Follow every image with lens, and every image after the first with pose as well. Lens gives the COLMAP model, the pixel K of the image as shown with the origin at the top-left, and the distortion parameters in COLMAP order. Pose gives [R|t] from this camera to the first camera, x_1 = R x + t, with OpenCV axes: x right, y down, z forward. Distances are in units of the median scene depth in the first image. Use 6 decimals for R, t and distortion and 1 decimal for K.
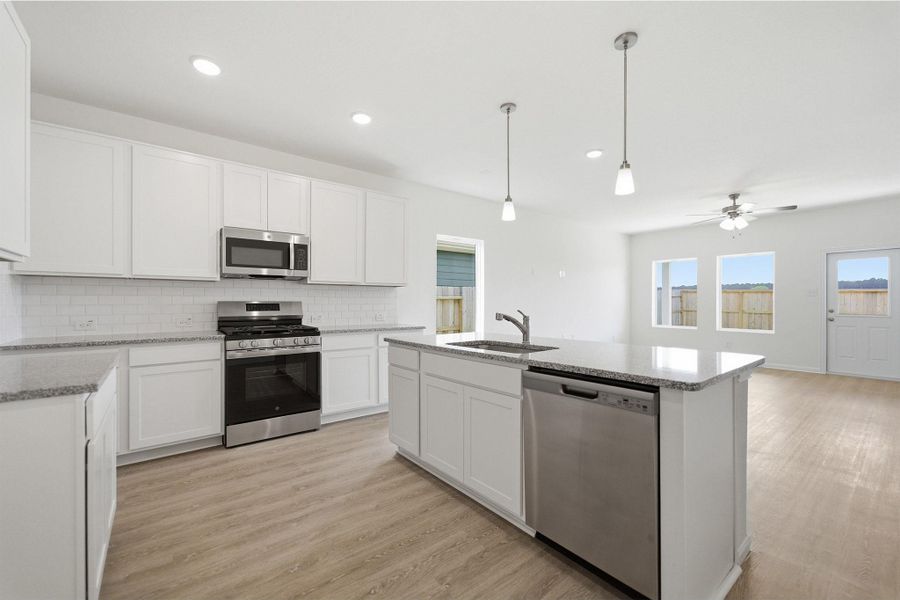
lens RADIAL K [[368.5, 0, 449.2], [0, 368.5, 303.0], [0, 0, 1]] dist [-0.025742, 0.017829]
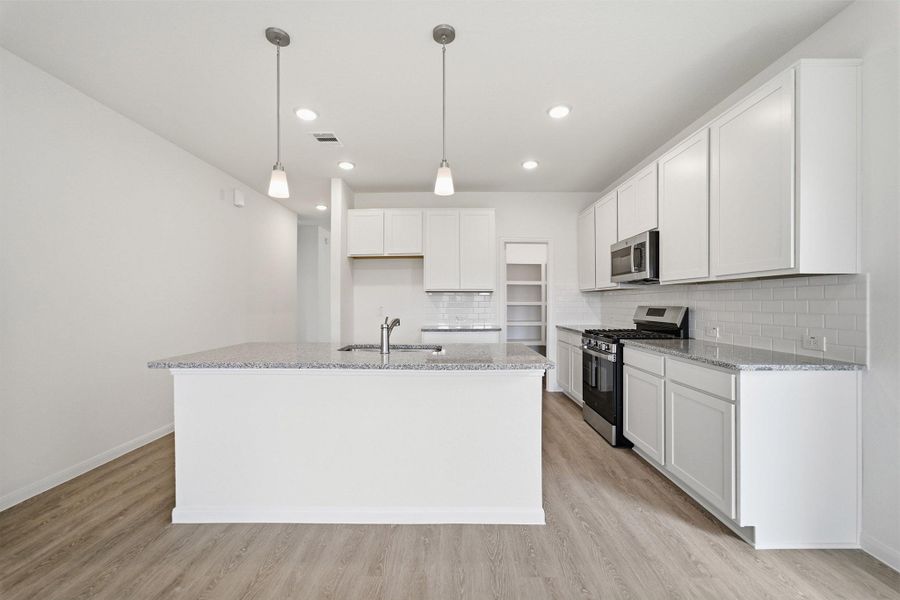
lens RADIAL K [[374.7, 0, 450.8], [0, 374.7, 300.8], [0, 0, 1]] dist [-0.000234, 0.000088]
pose [[-0.628472, -0.002807, -0.777827, 0.759393], [-0.003158, 0.999994, -0.001058, -0.021170], [0.777826, 0.001792, -0.628477, 1.534655]]
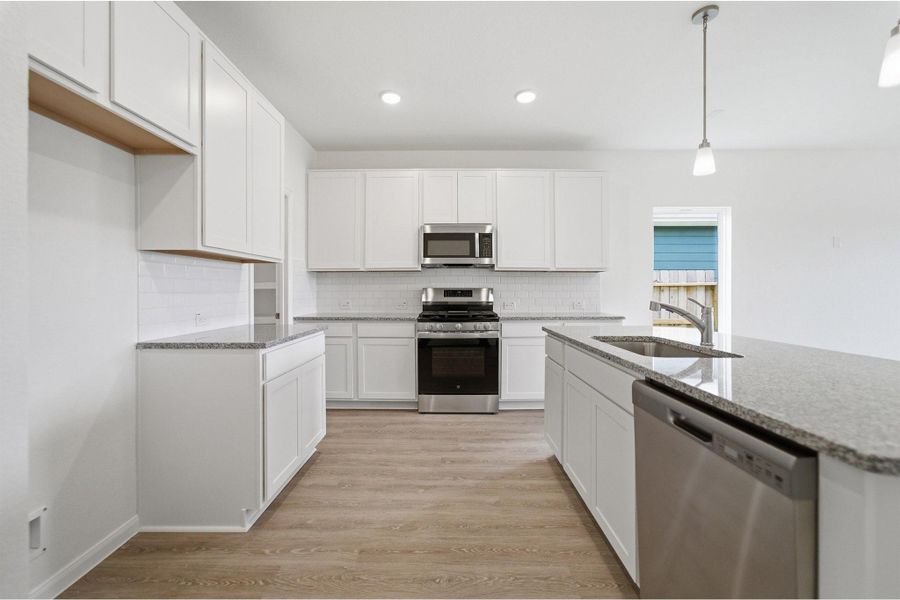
lens RADIAL K [[374.7, 0, 450.8], [0, 374.7, 300.8], [0, 0, 1]] dist [-0.000234, 0.000088]
pose [[0.775825, 0.016348, -0.630736, 0.239388], [-0.001241, 0.999702, 0.024385, 0.007331], [0.630947, -0.018136, 0.775614, 0.136886]]
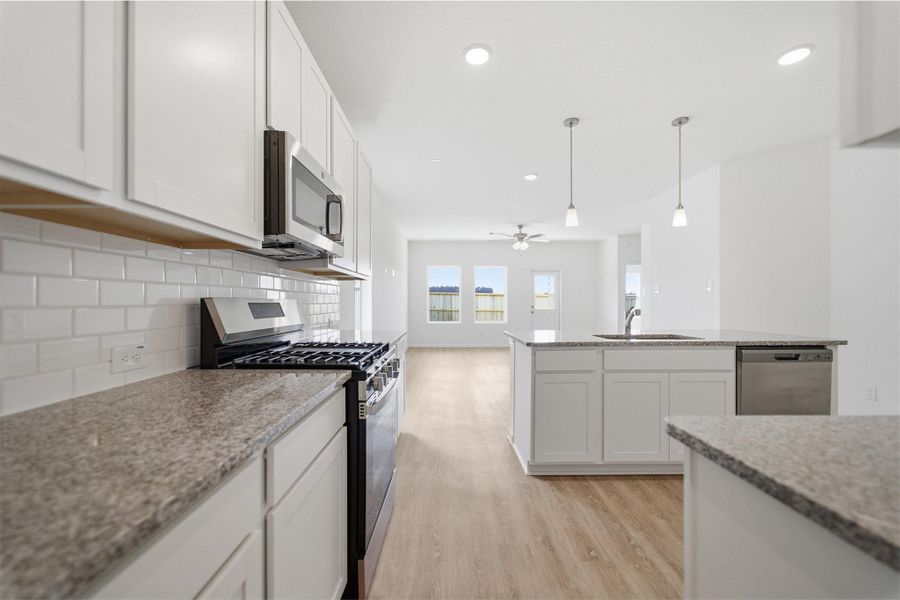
lens RADIAL K [[364.8, 0, 447.4], [0, 364.8, 302.3], [0, 0, 1]] dist [0.001084, 0.000193]
pose [[0.616649, -0.000718, 0.787238, -0.958054], [0.002134, 0.999997, -0.000760, 0.005217], [-0.787236, 0.002149, 0.616649, 0.648388]]
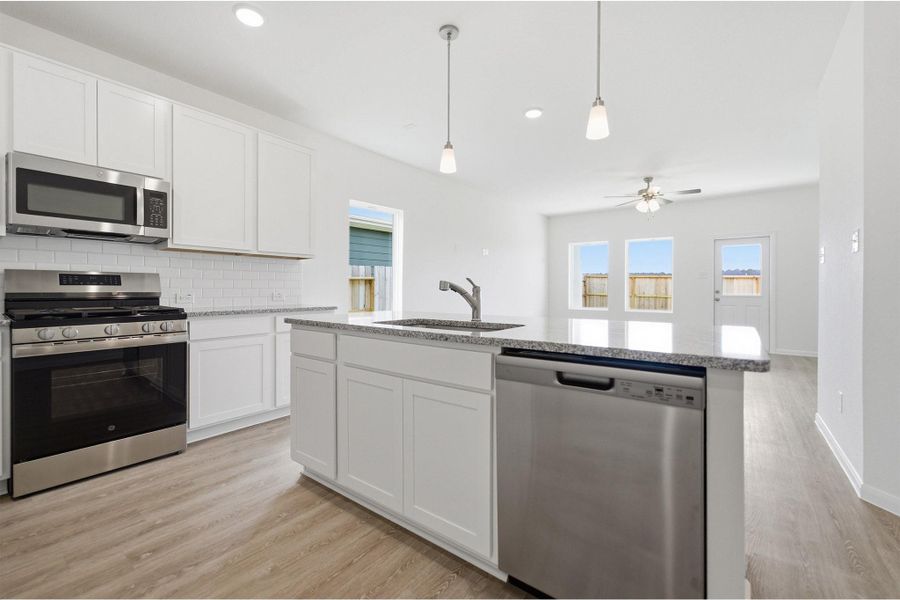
lens RADIAL K [[376.6, 0, 450.4], [0, 376.6, 290.1], [0, 0, 1]] dist [-0.001941, -0.000330]
pose [[0.969525, 0.000799, 0.244991, -0.039952], [-0.000990, 0.999999, 0.000655, 0.036990], [-0.244990, -0.000877, 0.969525, 0.197986]]
